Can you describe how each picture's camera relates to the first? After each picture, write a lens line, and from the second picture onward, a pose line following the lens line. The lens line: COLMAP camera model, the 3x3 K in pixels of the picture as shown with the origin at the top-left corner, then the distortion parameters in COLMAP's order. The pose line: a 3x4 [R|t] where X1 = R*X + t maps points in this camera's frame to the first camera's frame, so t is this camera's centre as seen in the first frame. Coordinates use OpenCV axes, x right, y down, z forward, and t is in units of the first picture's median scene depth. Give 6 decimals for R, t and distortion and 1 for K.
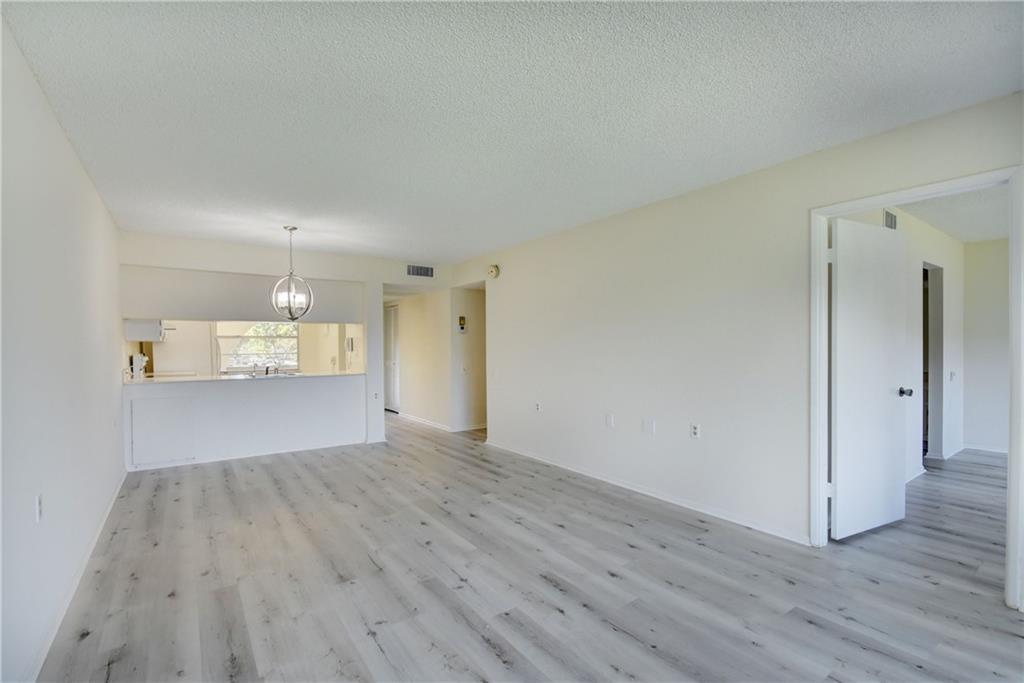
lens RADIAL K [[449.9, 0, 515.2], [0, 449.9, 349.1], [0, 0, 1]] dist [-0.003378, -0.000343]
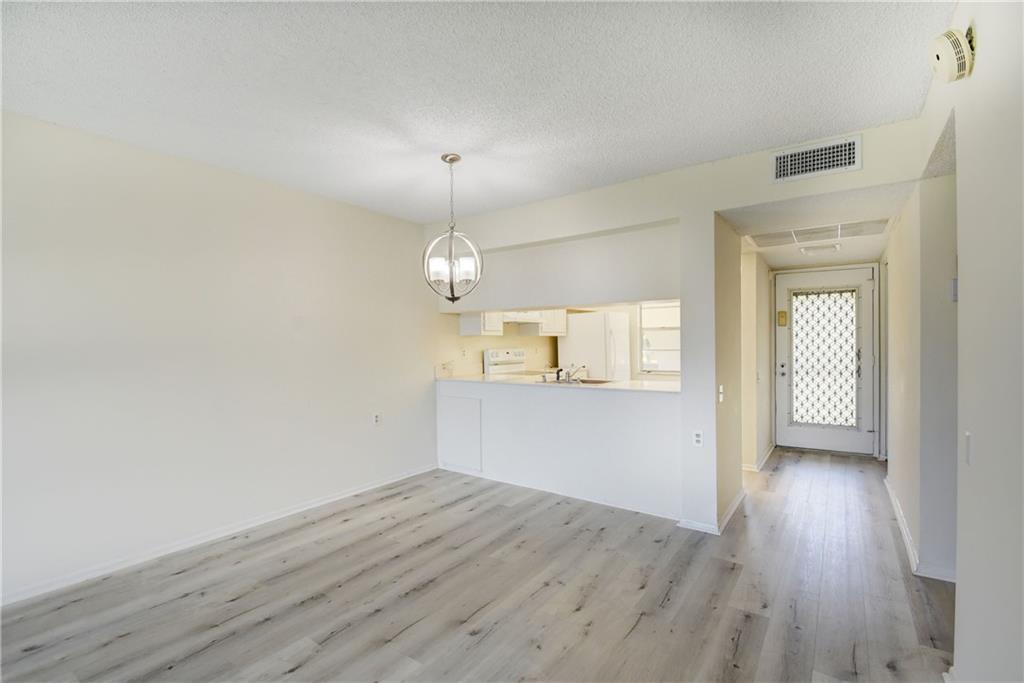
lens RADIAL K [[461.4, 0, 512.0], [0, 461.4, 341.5], [0, 0, 1]] dist [0.000694, -0.000071]
pose [[0.314195, -0.000588, -0.949358, 0.121171], [-0.002306, 0.999996, -0.001383, -0.003941], [0.949356, 0.002624, 0.314192, 0.664560]]
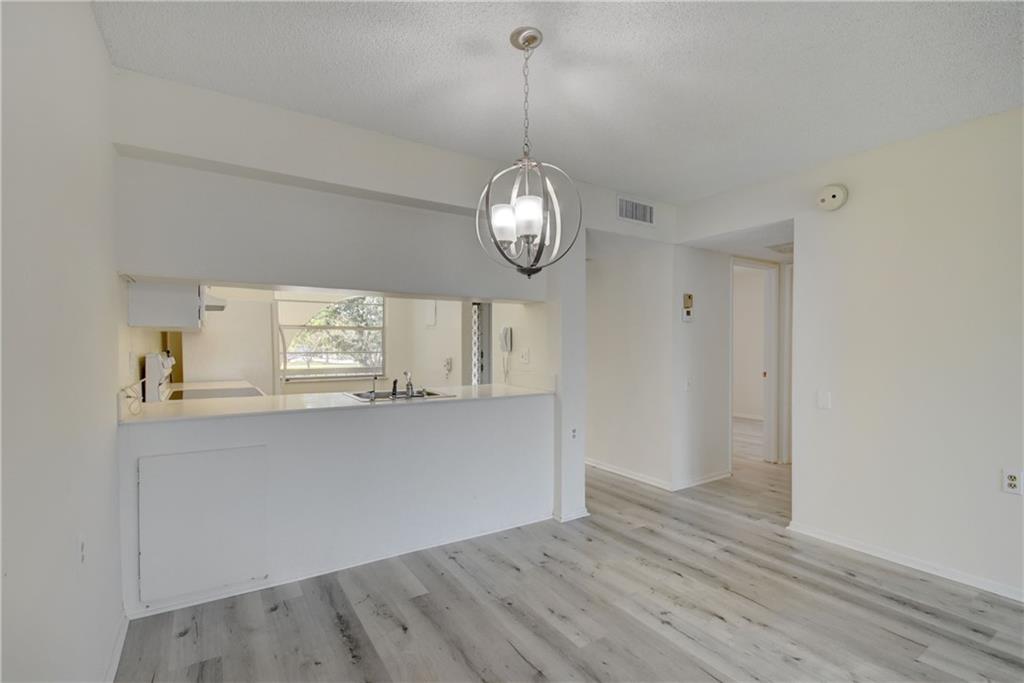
lens RADIAL K [[461.1, 0, 509.0], [0, 461.1, 347.5], [0, 0, 1]] dist [-0.002171, -0.000808]
pose [[0.998320, 0.009511, -0.057161, -0.373430], [-0.009456, 0.999955, 0.001247, -0.000573], [0.057170, -0.000704, 0.998364, 0.455535]]
